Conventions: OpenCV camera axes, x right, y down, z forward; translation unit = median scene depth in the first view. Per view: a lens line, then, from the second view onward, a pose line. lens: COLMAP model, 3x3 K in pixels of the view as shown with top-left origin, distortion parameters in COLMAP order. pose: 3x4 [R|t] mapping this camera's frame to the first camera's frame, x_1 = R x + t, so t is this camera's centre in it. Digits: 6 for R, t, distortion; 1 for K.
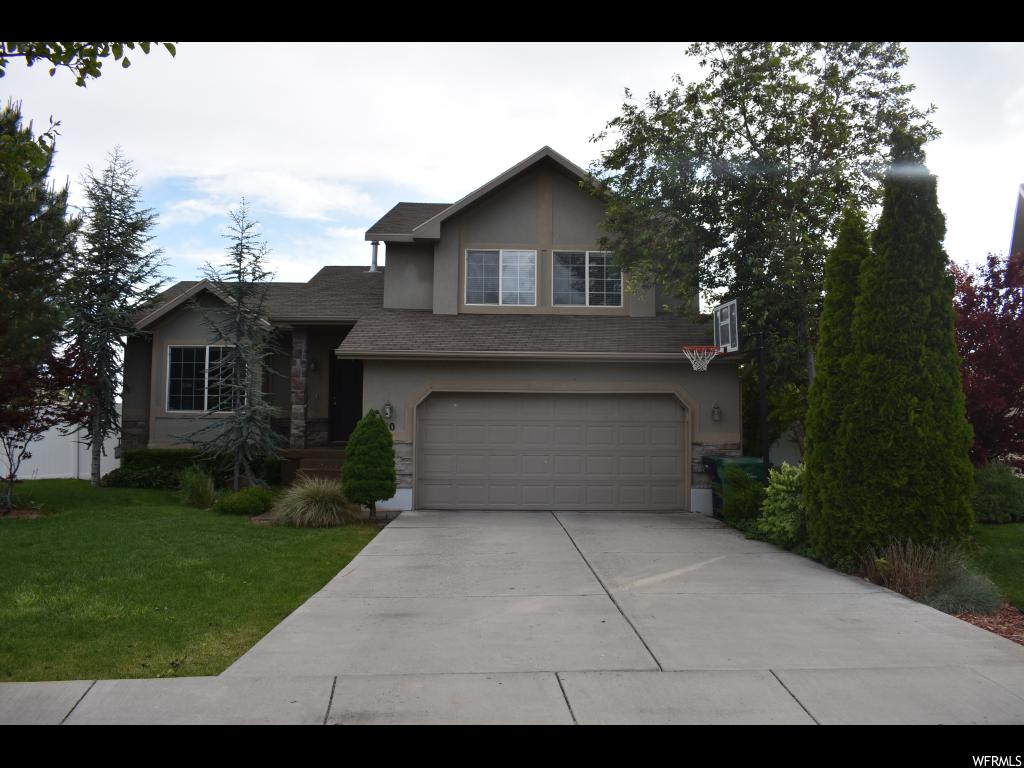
lens RADIAL K [[834.6, 0, 512.0], [0, 834.6, 384.0], [0, 0, 1]] dist [-0.001352, -0.000594]
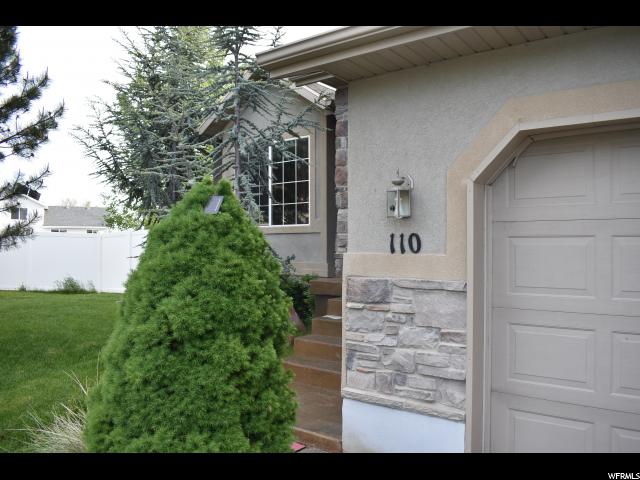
lens RADIAL K [[521.6, 0, 320.0], [0, 521.6, 240.0], [0, 0, 1]] dist [-0.001352, -0.000594]
pose [[0.788114, -0.013155, -0.615389, -0.033804], [0.041695, 0.998616, 0.032051, 0.040162], [0.614116, -0.050919, 0.787571, 0.782202]]
